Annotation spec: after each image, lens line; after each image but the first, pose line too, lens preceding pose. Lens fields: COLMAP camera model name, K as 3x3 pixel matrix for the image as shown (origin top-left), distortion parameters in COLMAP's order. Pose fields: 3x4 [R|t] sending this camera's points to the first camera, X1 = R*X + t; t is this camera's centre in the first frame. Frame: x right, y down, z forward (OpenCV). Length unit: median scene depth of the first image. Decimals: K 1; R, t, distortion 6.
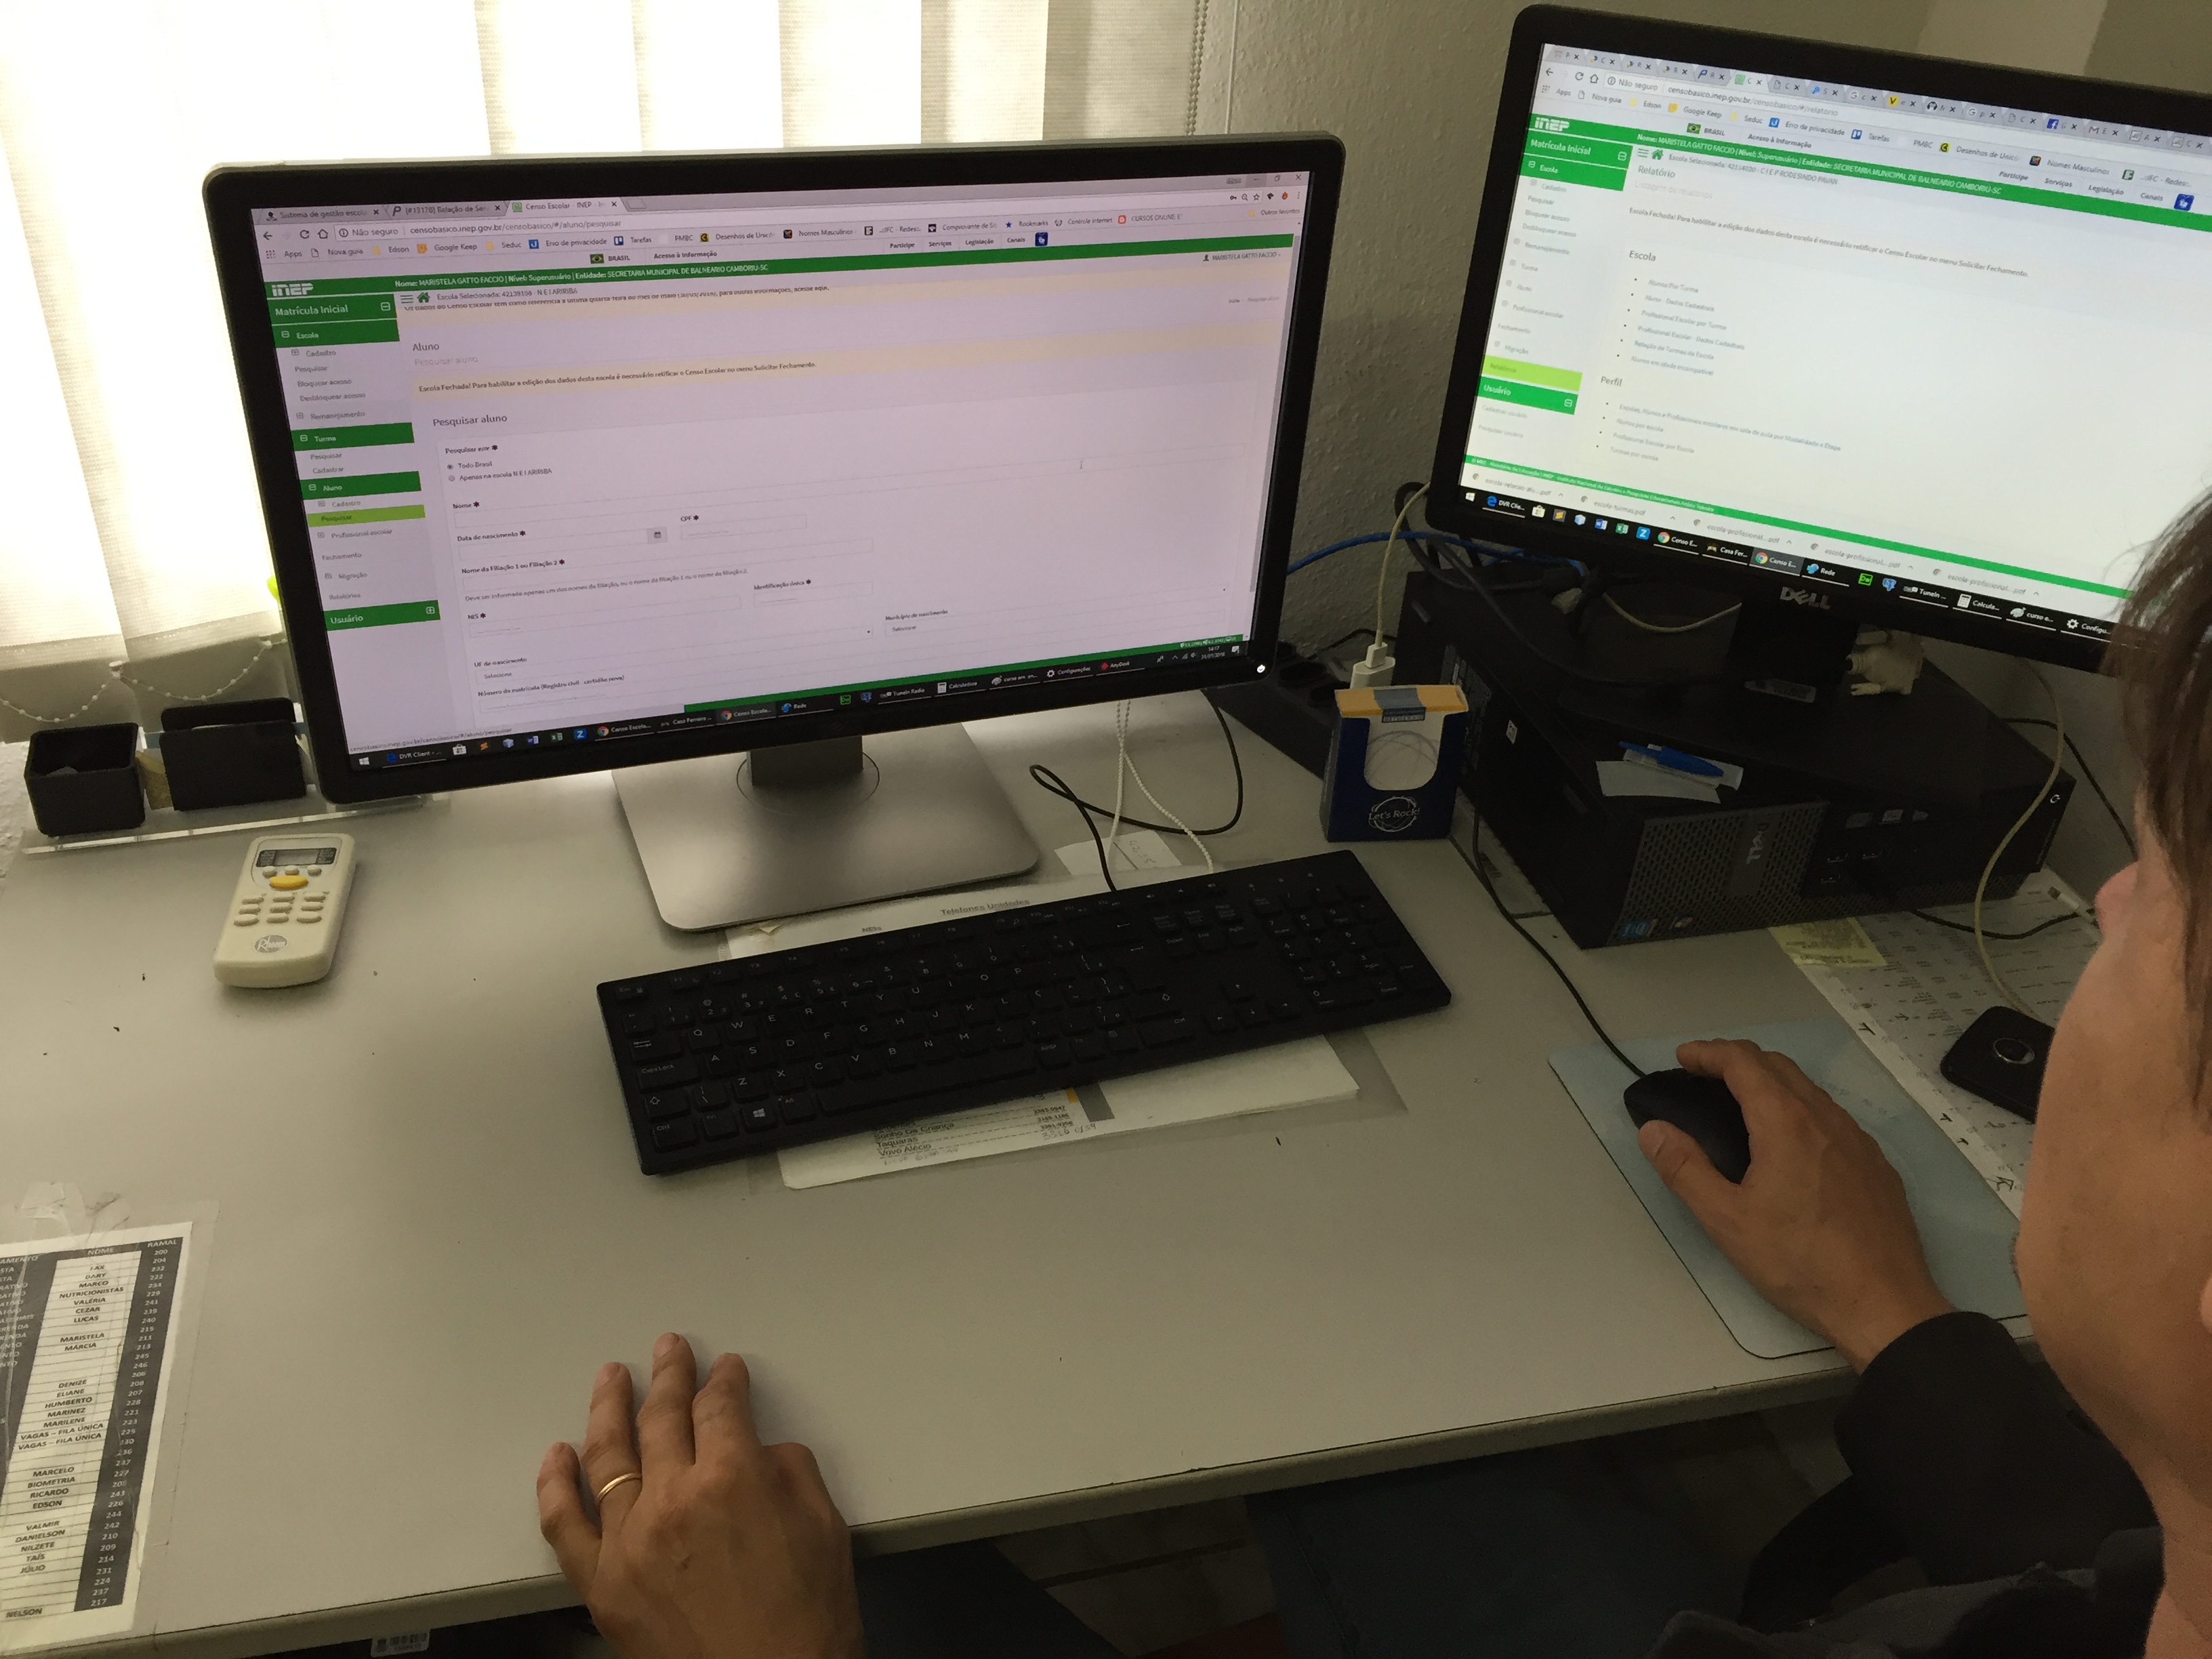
lens RADIAL K [[1897.7, 0, 1095.5], [0, 1897.7, 835.6], [0, 0, 1]] dist [0.065033, -0.086454]
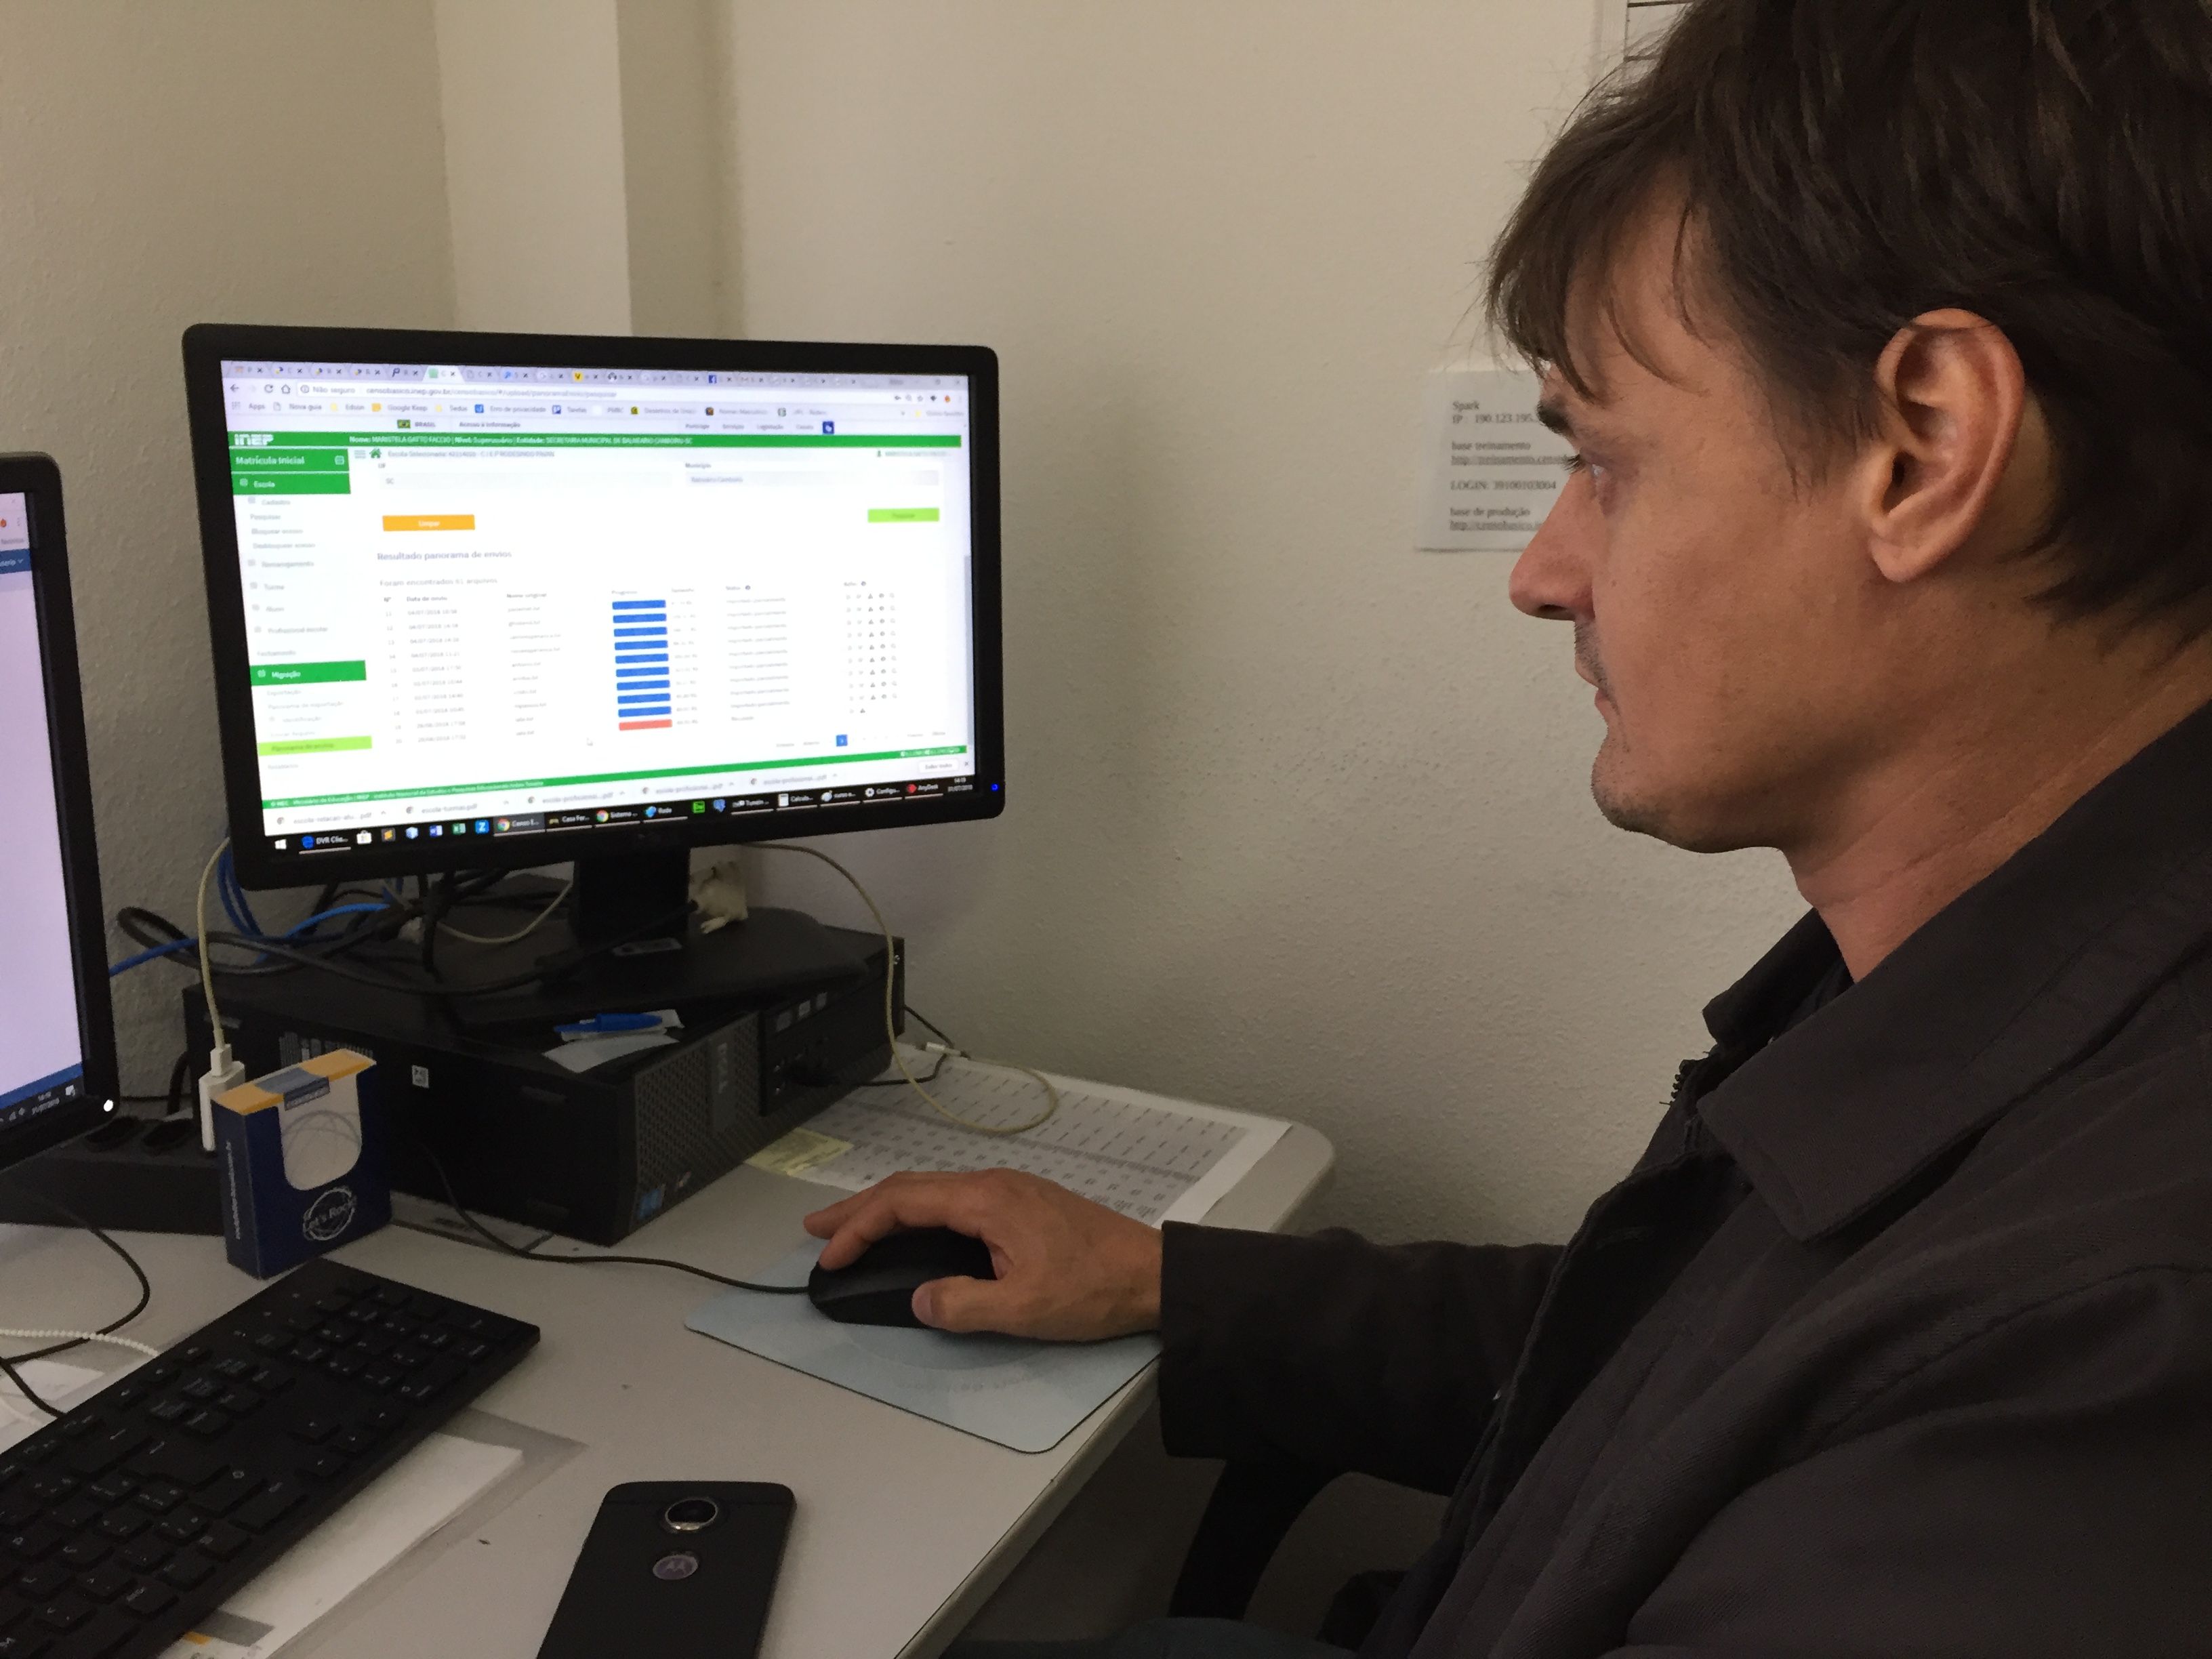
lens RADIAL K [[1897.7, 0, 1099.5], [0, 1897.7, 832.7], [0, 0, 1]] dist [0.065033, -0.086454]
pose [[0.628105, -0.229827, 0.743414, -0.252977], [0.446156, 0.889114, -0.102084, 0.088249], [-0.637518, 0.395798, 0.660995, 0.178266]]
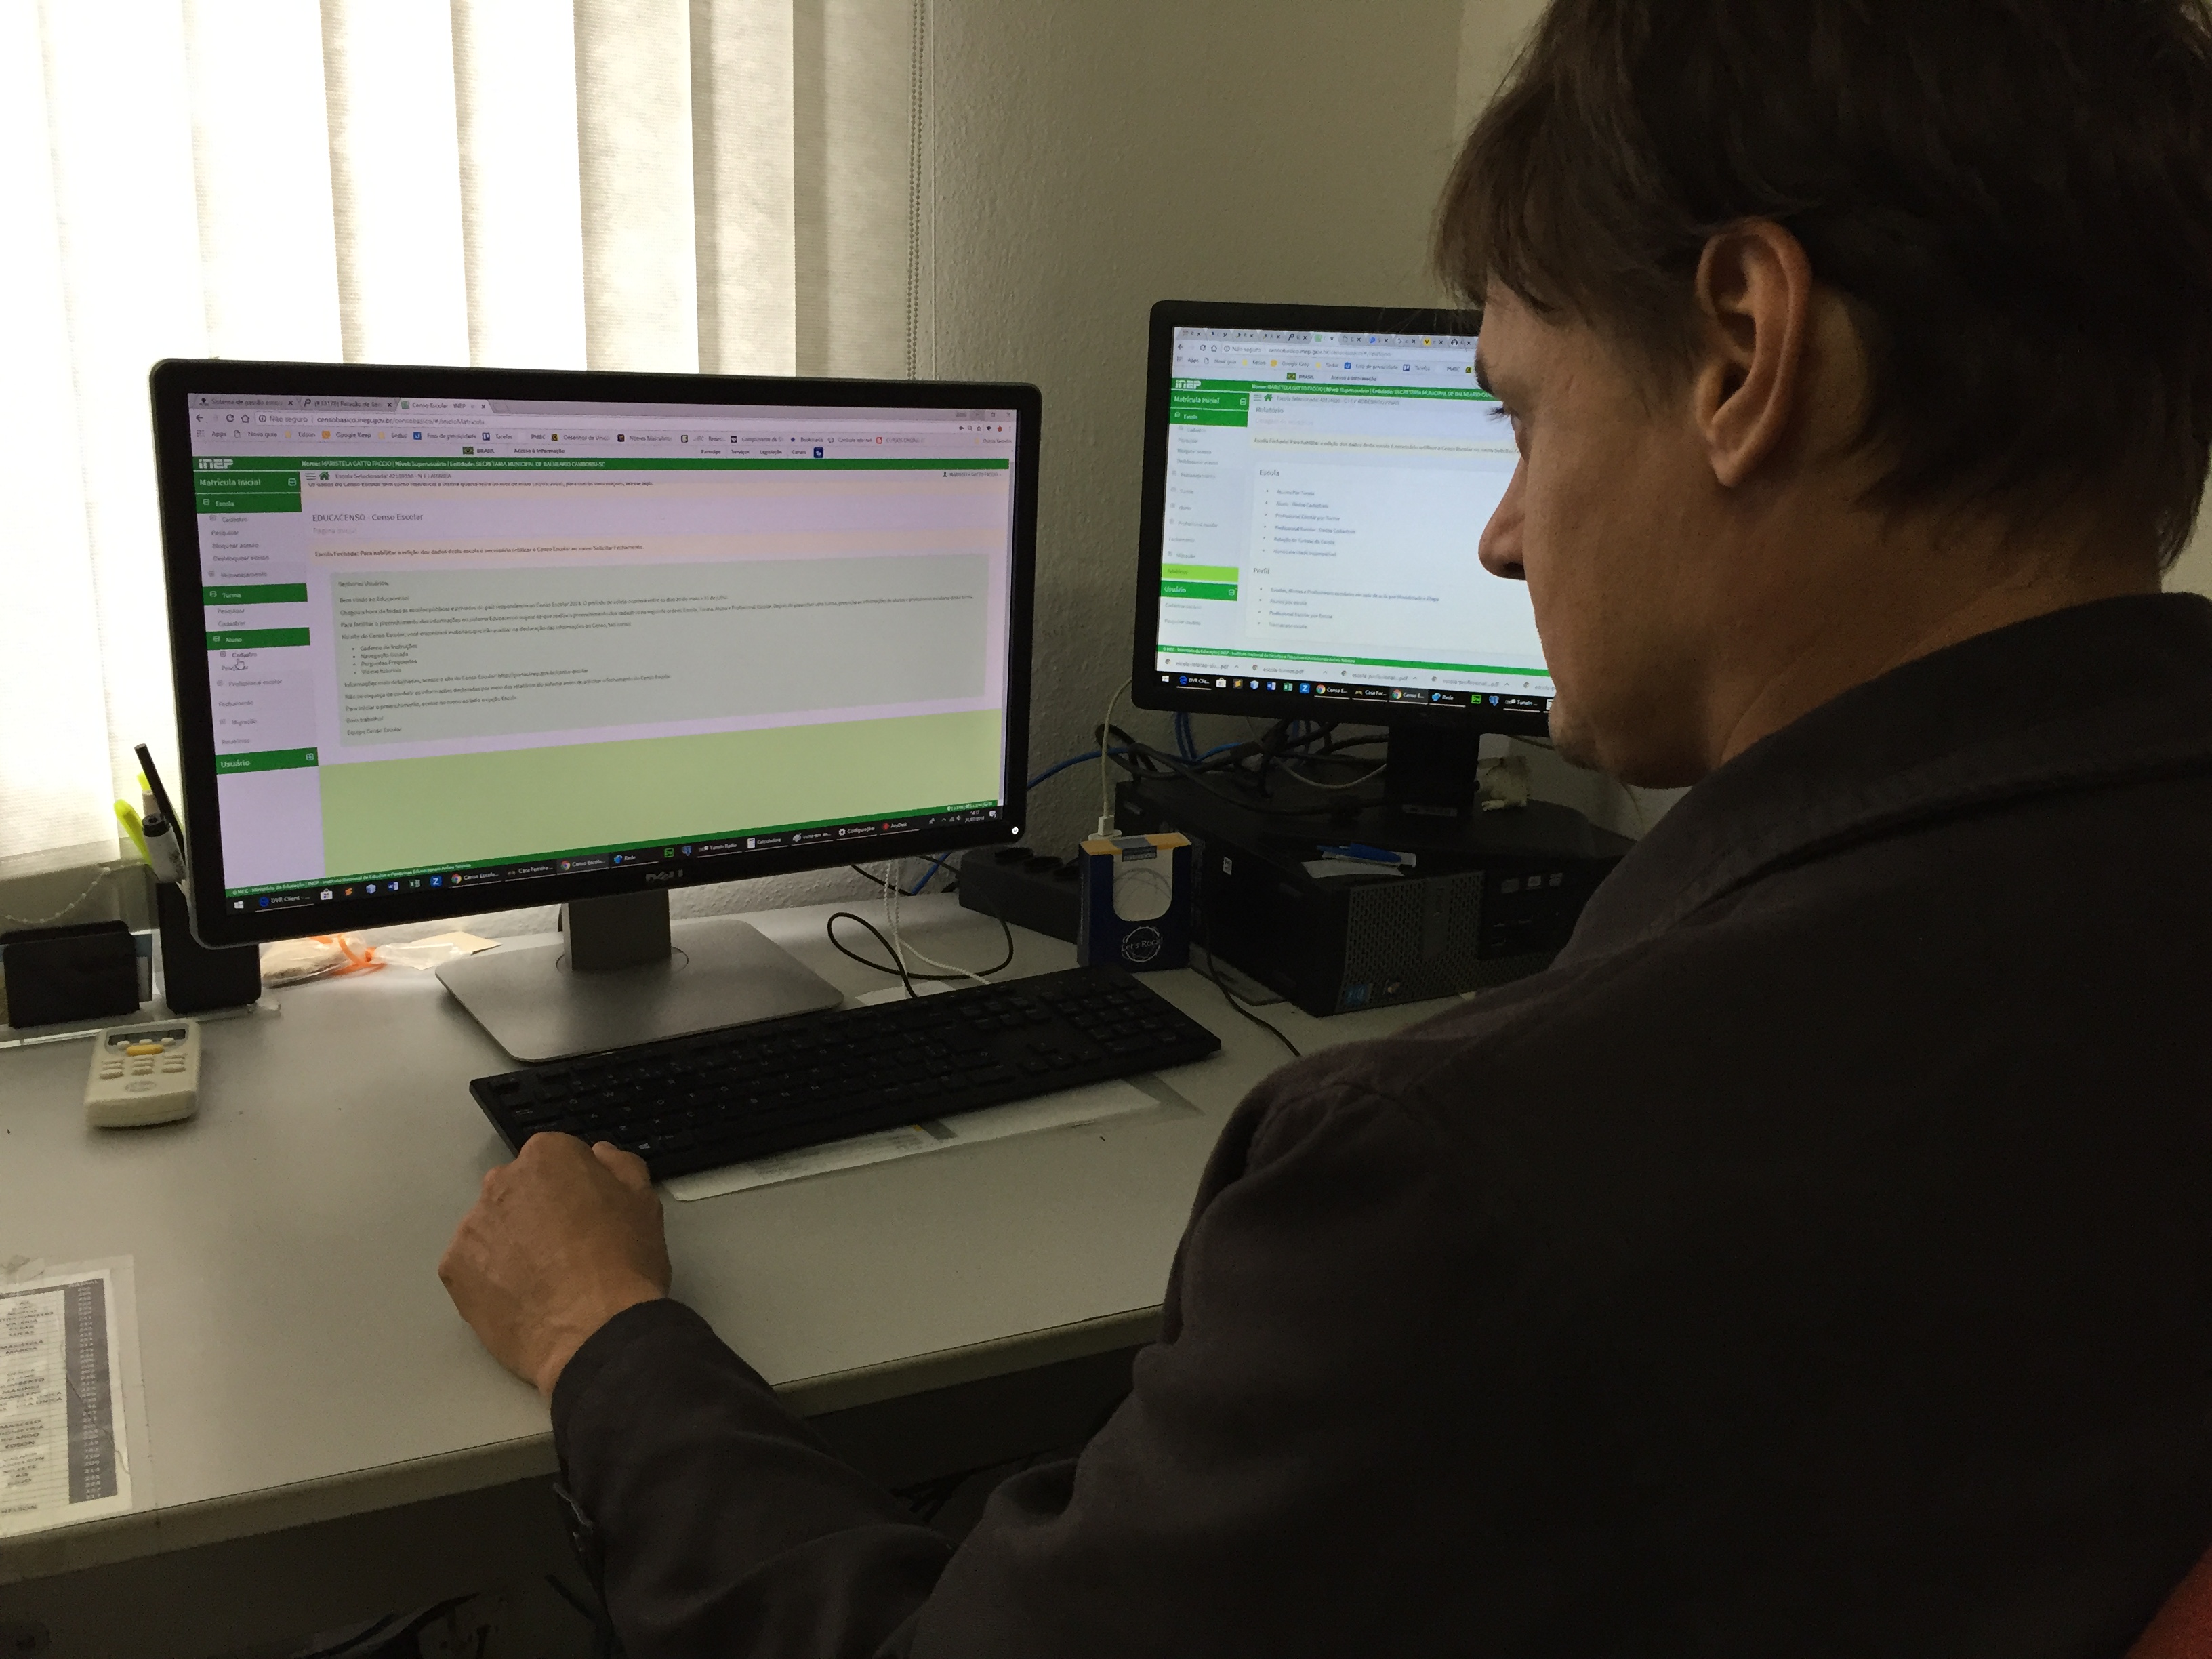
lens RADIAL K [[1897.7, 0, 1099.6], [0, 1897.7, 833.1], [0, 0, 1]] dist [0.065033, -0.086454]
pose [[0.974841, -0.079853, 0.208106, -0.121243], [0.140682, 0.944599, -0.296549, 0.305865], [-0.172896, 0.318365, 0.932068, -0.120243]]
